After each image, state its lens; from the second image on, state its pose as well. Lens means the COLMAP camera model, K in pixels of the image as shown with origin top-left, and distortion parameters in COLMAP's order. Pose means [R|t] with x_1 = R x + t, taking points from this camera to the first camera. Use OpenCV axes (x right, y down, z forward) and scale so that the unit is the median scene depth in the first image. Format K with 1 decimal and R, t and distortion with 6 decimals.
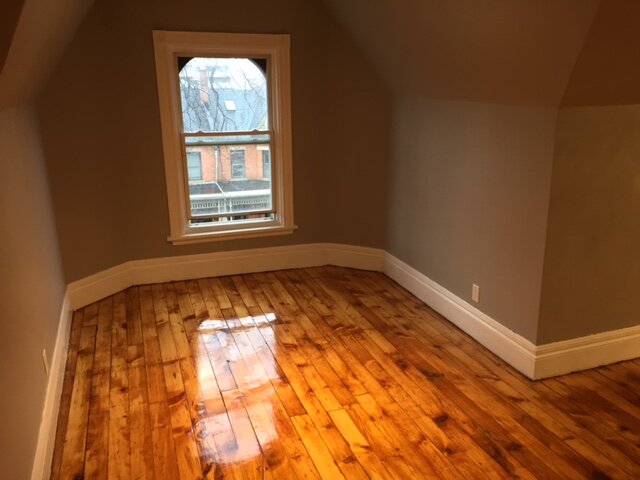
lens RADIAL K [[548.0, 0, 321.6], [0, 548.0, 240.8], [0, 0, 1]] dist [0.086961, -0.105840]
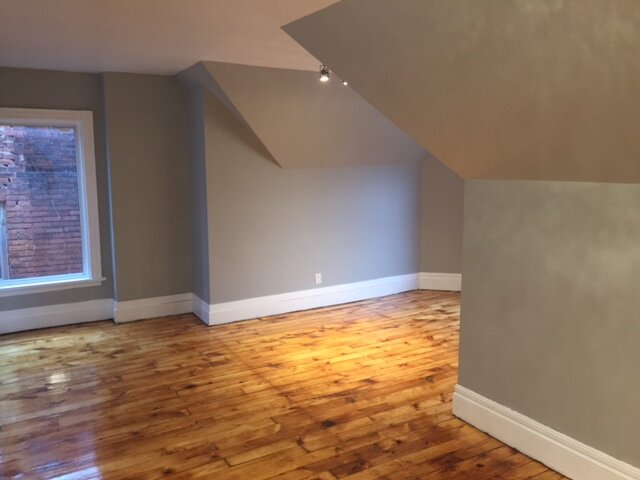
lens RADIAL K [[548.0, 0, 319.7], [0, 548.0, 240.6], [0, 0, 1]] dist [0.086961, -0.105840]
pose [[0.187541, 0.154967, -0.969955, 1.302137], [-0.264129, 0.959062, 0.102157, -0.124345], [0.946078, 0.237035, 0.220795, 0.390022]]
